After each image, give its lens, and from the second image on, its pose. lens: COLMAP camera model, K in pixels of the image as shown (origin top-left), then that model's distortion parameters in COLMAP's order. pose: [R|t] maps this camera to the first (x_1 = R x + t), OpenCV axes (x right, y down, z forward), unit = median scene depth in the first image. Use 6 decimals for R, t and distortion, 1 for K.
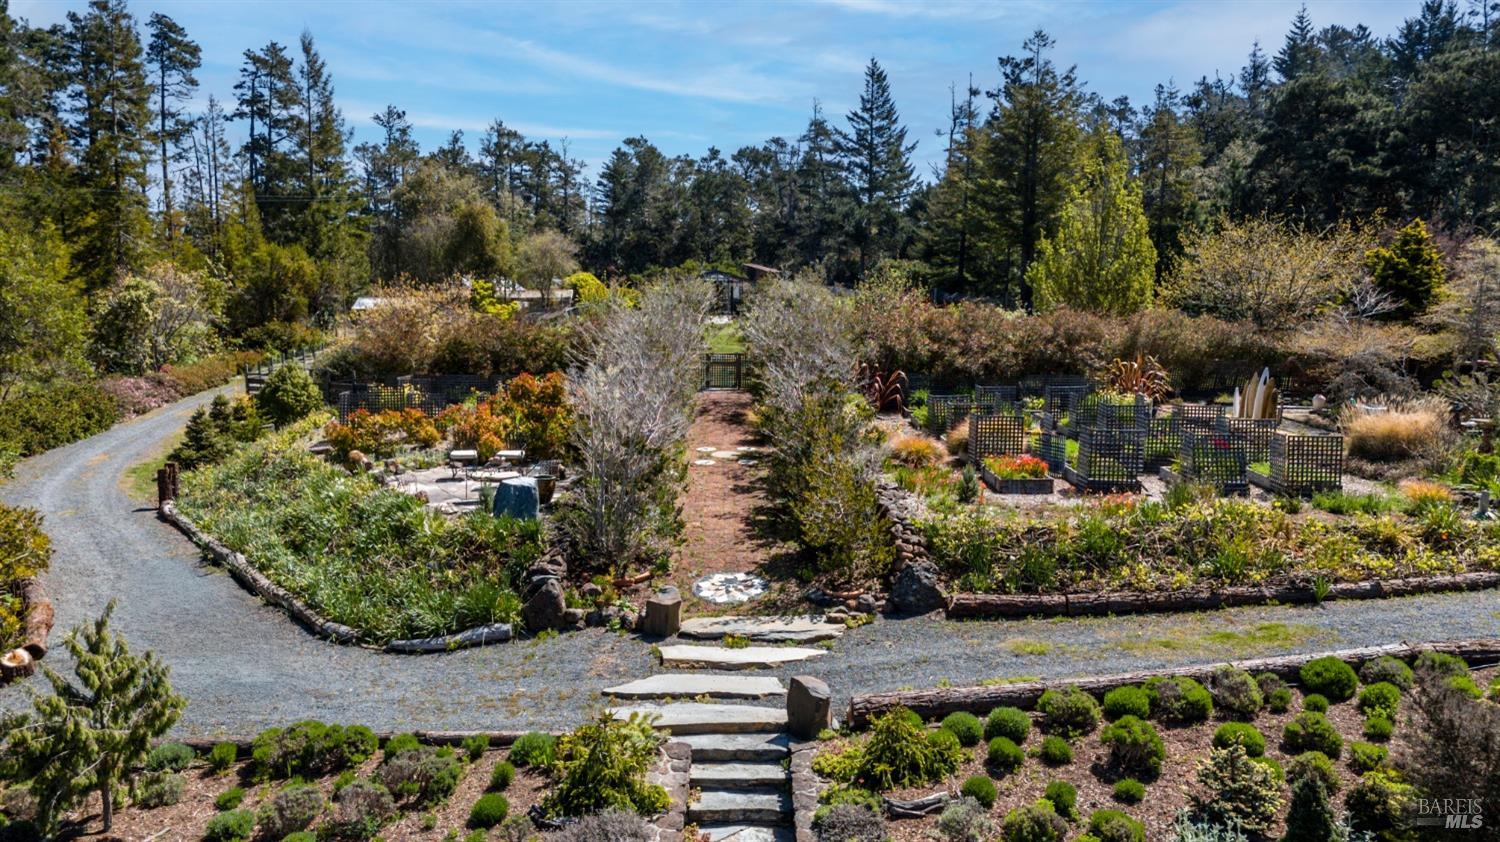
lens RADIAL K [[1131.3, 0, 752.6], [0, 1131.3, 410.8], [0, 0, 1]] dist [0.090037, -0.032763]
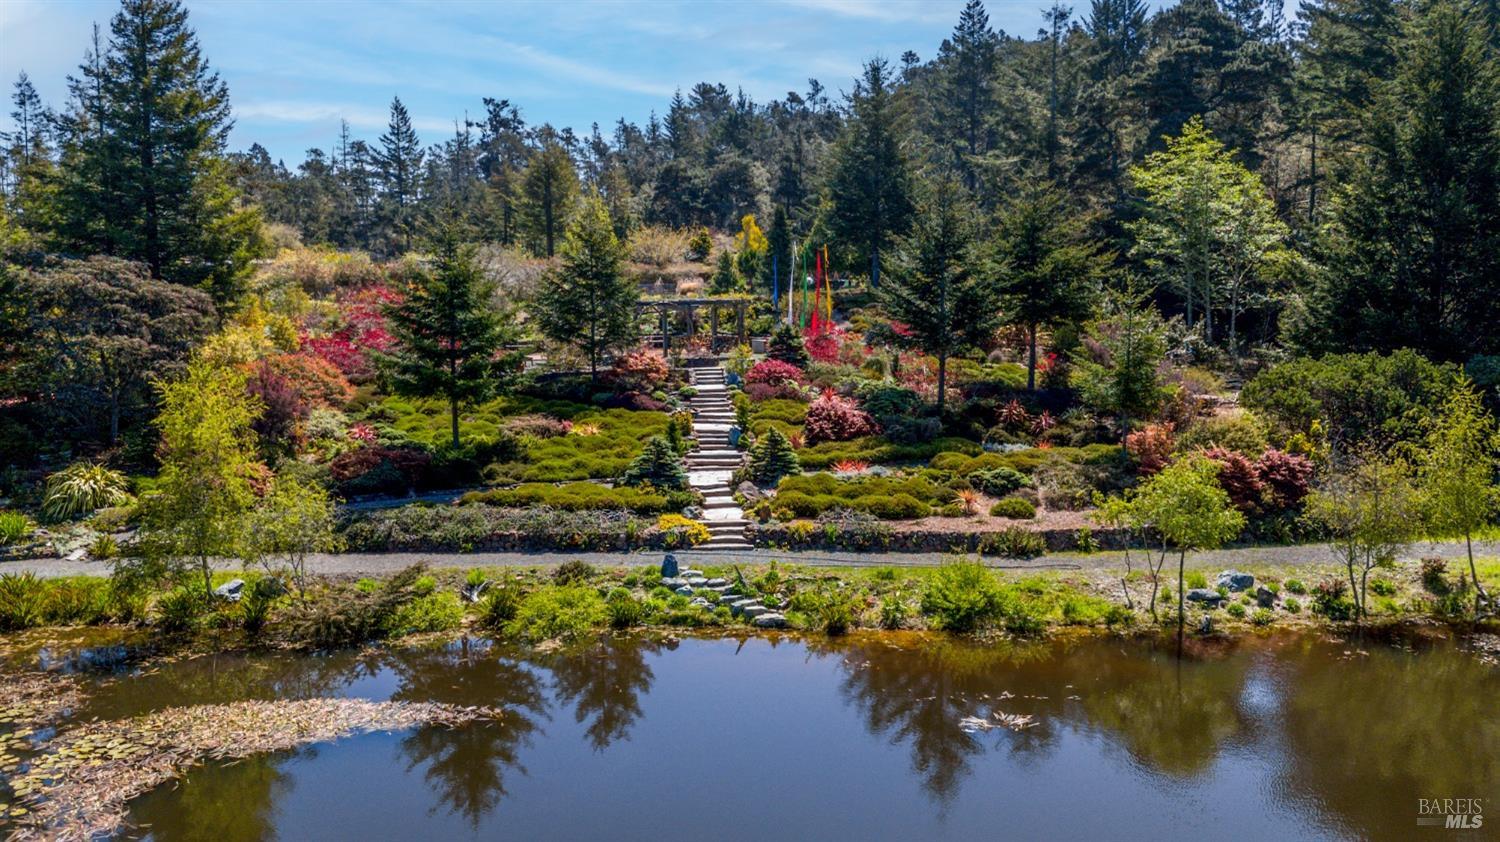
lens RADIAL K [[1131.3, 0, 752.6], [0, 1131.3, 410.8], [0, 0, 1]] dist [0.090037, -0.032763]
pose [[0.887507, -0.066161, 0.456020, -0.346690], [0.063127, 0.997765, 0.021903, 0.128397], [-0.456450, 0.009348, 0.889700, -0.848847]]
